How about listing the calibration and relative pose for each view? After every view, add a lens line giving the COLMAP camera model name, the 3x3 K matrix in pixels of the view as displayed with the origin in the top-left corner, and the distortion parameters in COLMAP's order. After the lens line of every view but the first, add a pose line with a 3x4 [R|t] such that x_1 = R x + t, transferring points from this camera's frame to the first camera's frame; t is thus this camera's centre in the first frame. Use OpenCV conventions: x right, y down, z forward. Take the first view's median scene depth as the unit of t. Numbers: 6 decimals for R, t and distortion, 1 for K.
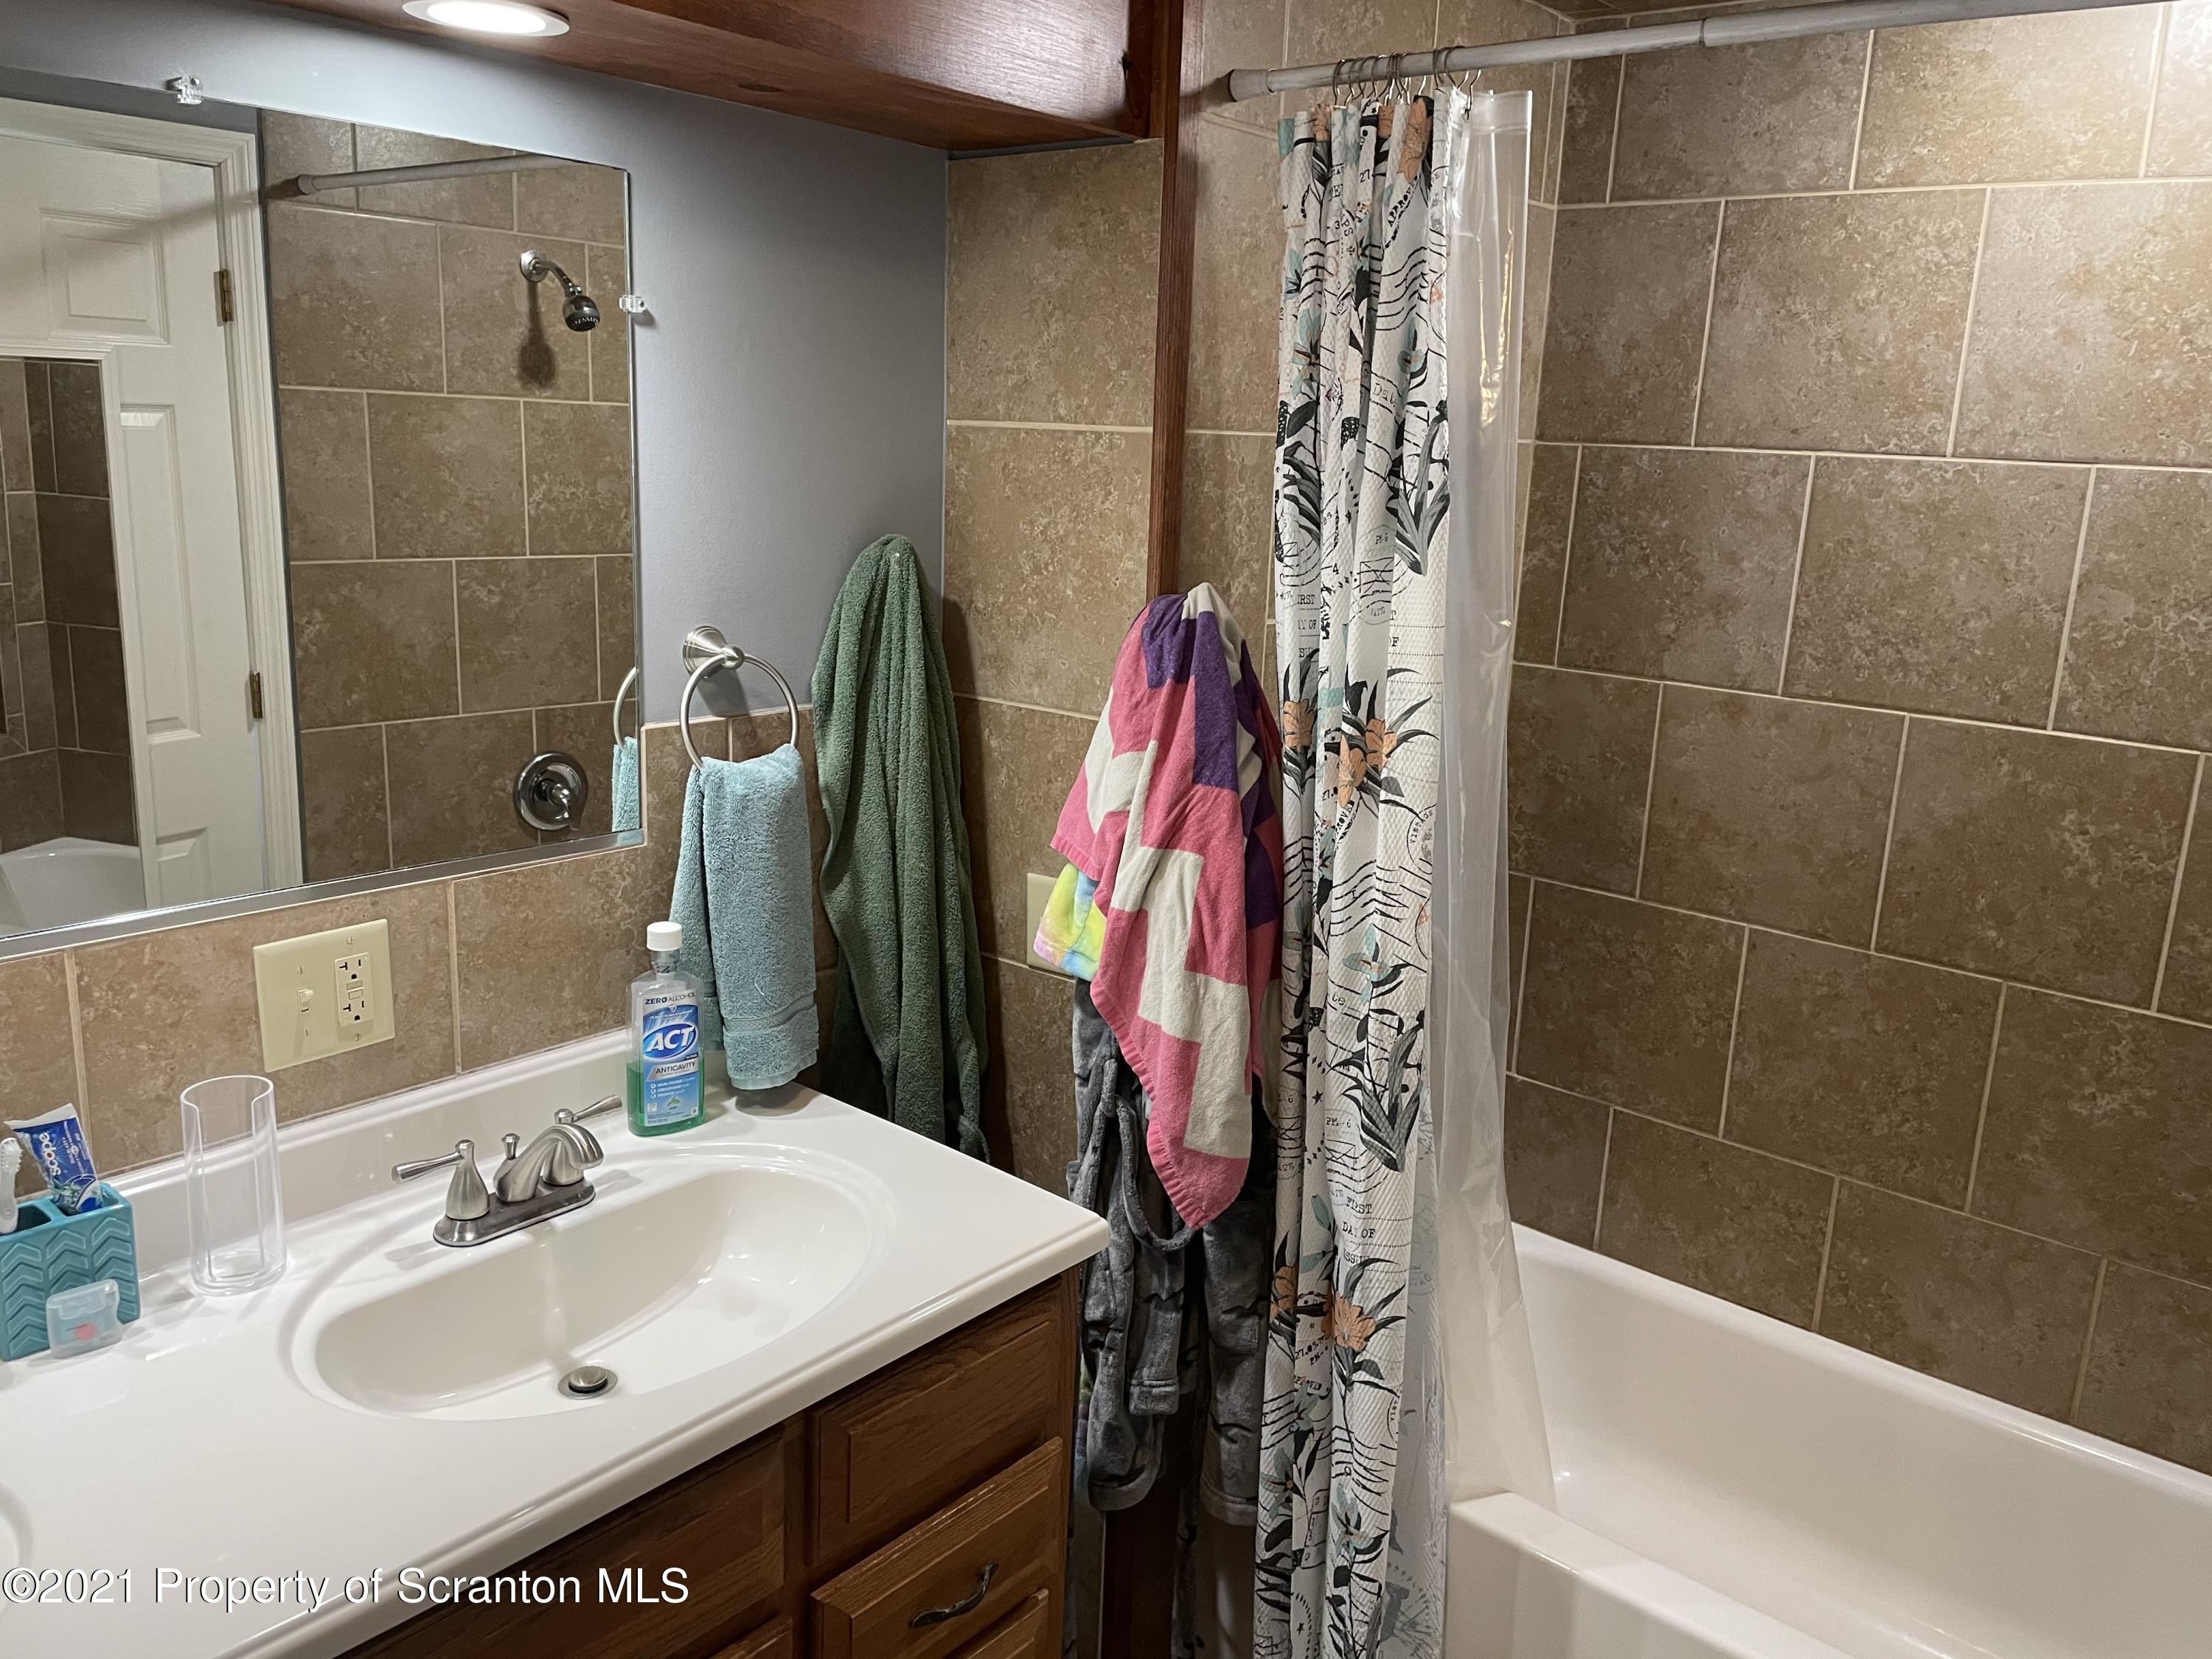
lens RADIAL K [[1681.3, 0, 1106.4], [0, 1681.3, 821.3], [0, 0, 1]] dist [0.100002, -0.134993]
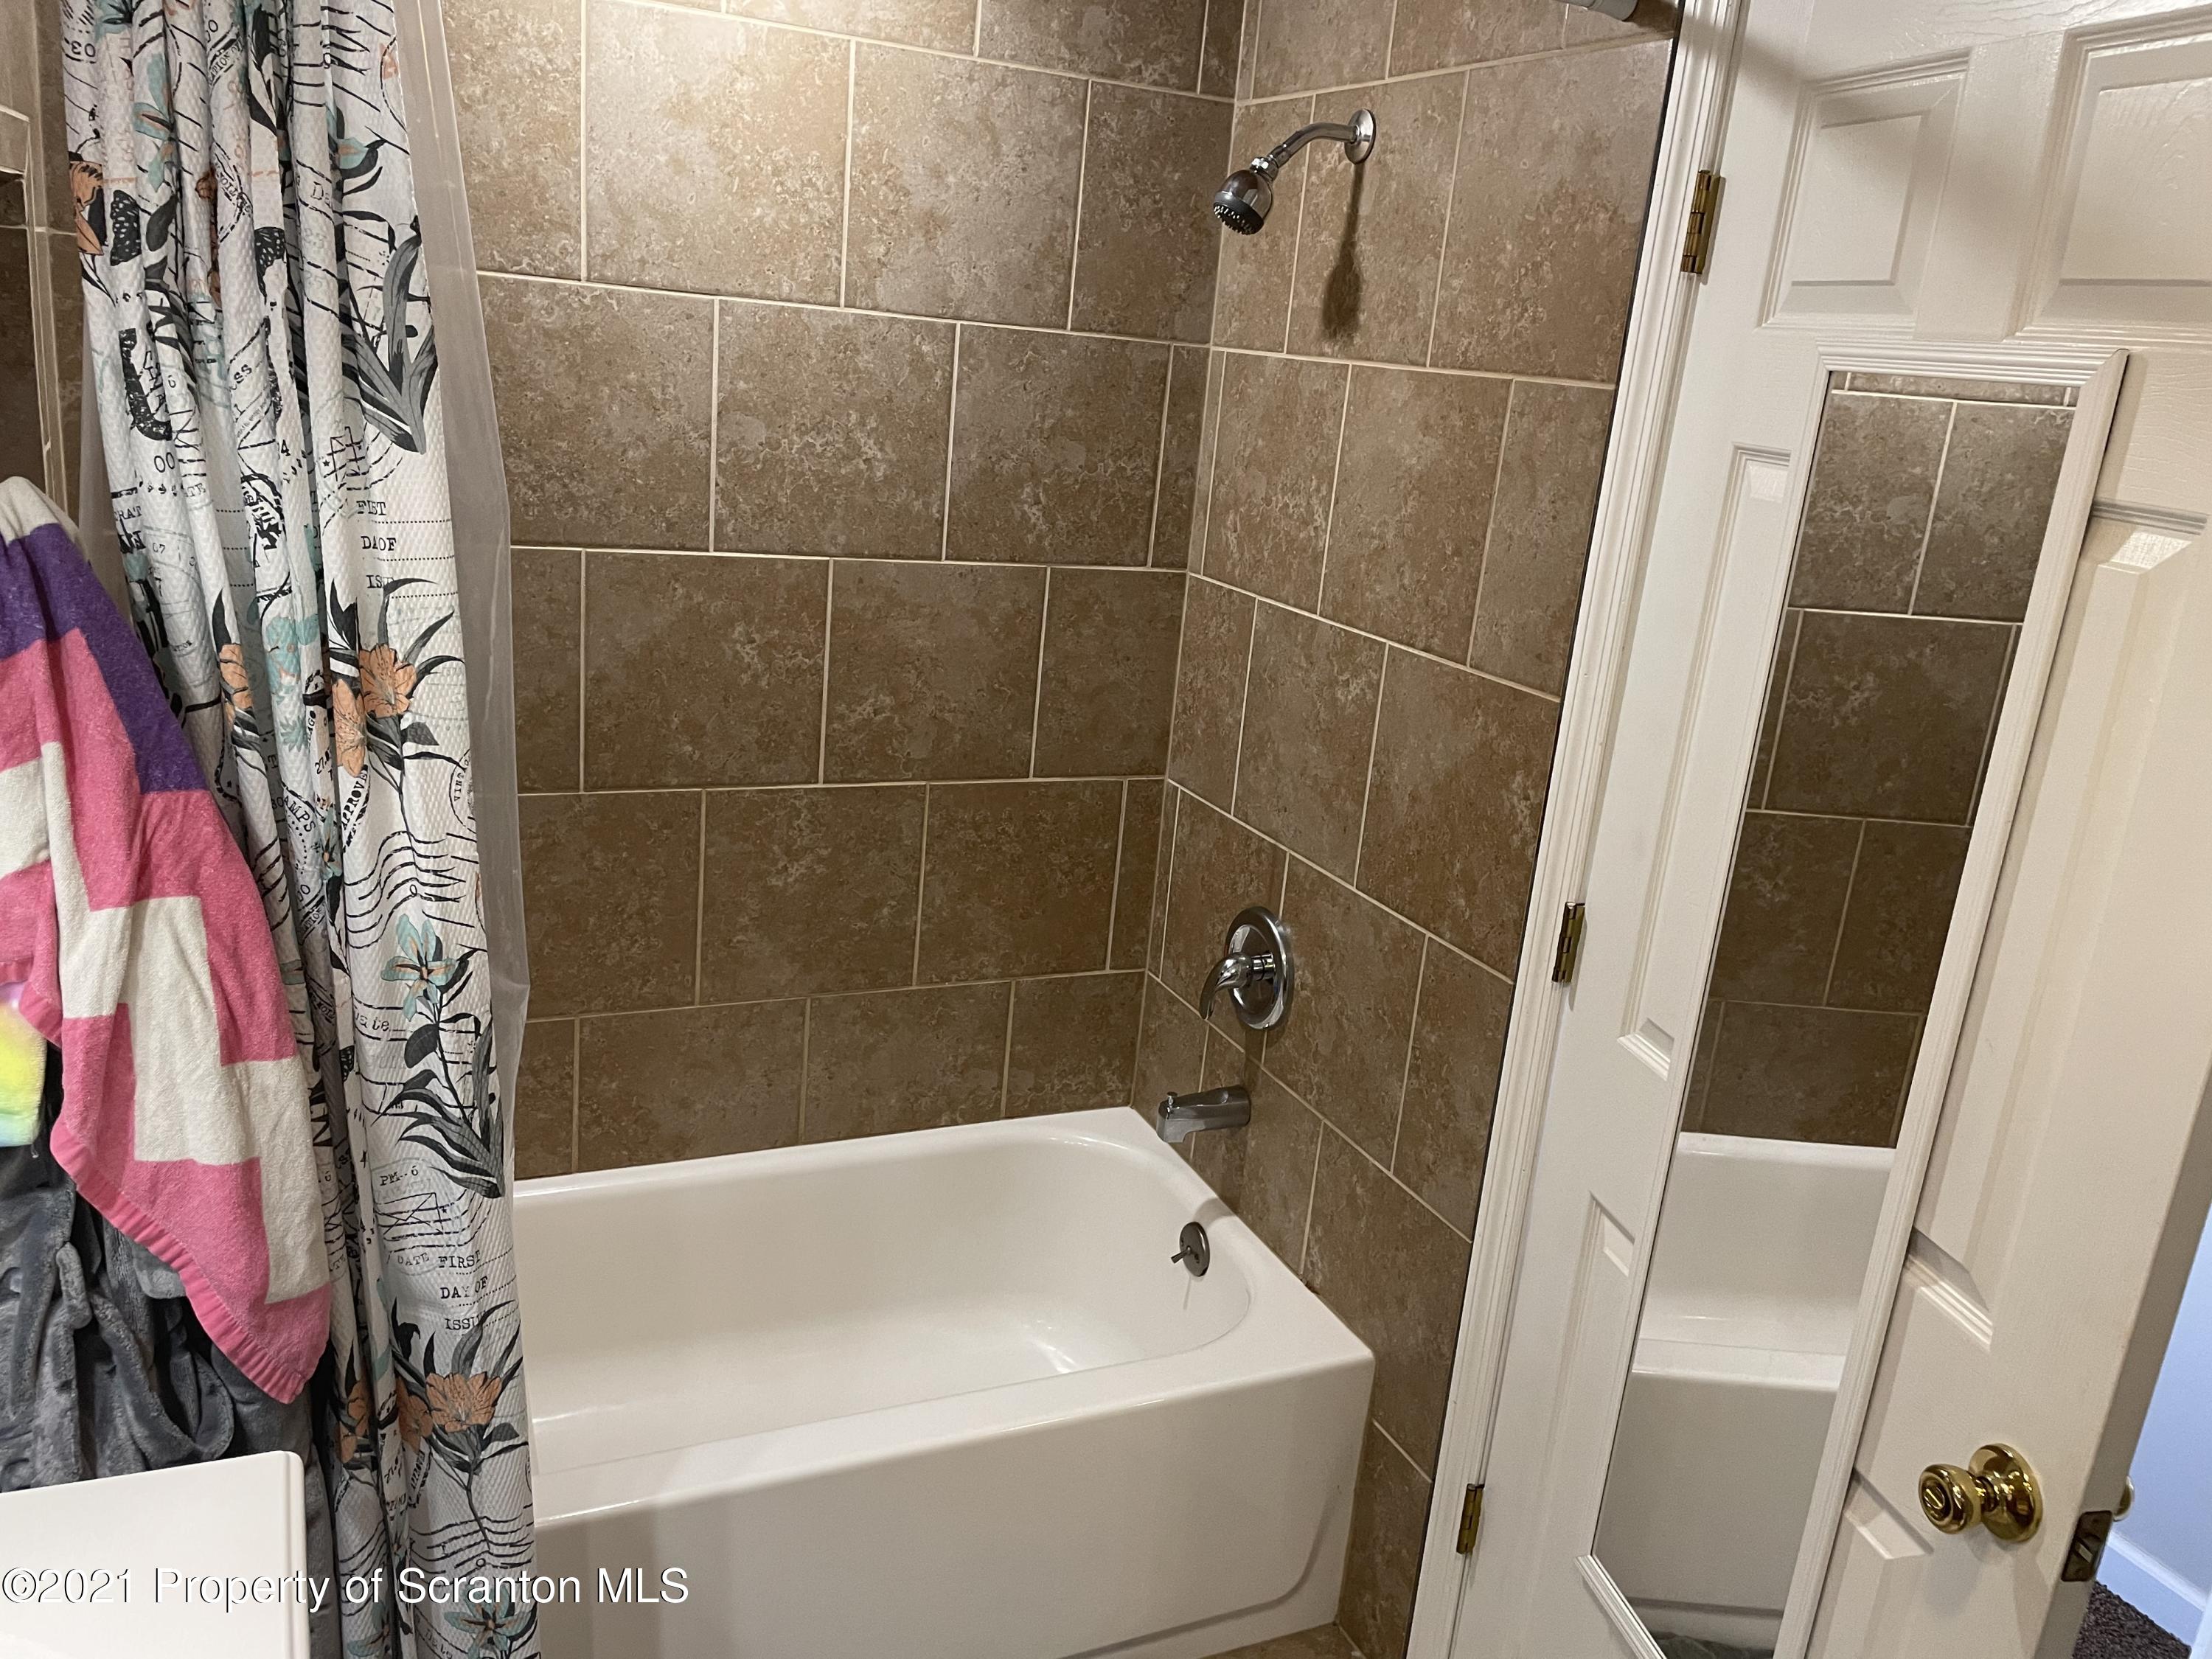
lens RADIAL K [[1681.3, 0, 1106.4], [0, 1681.3, 821.3], [0, 0, 1]] dist [0.100002, -0.134993]
pose [[0.420405, -0.257653, 0.869985, -0.312778], [0.135099, 0.965921, 0.220781, -0.091349], [-0.897222, 0.024716, 0.440887, 0.316502]]
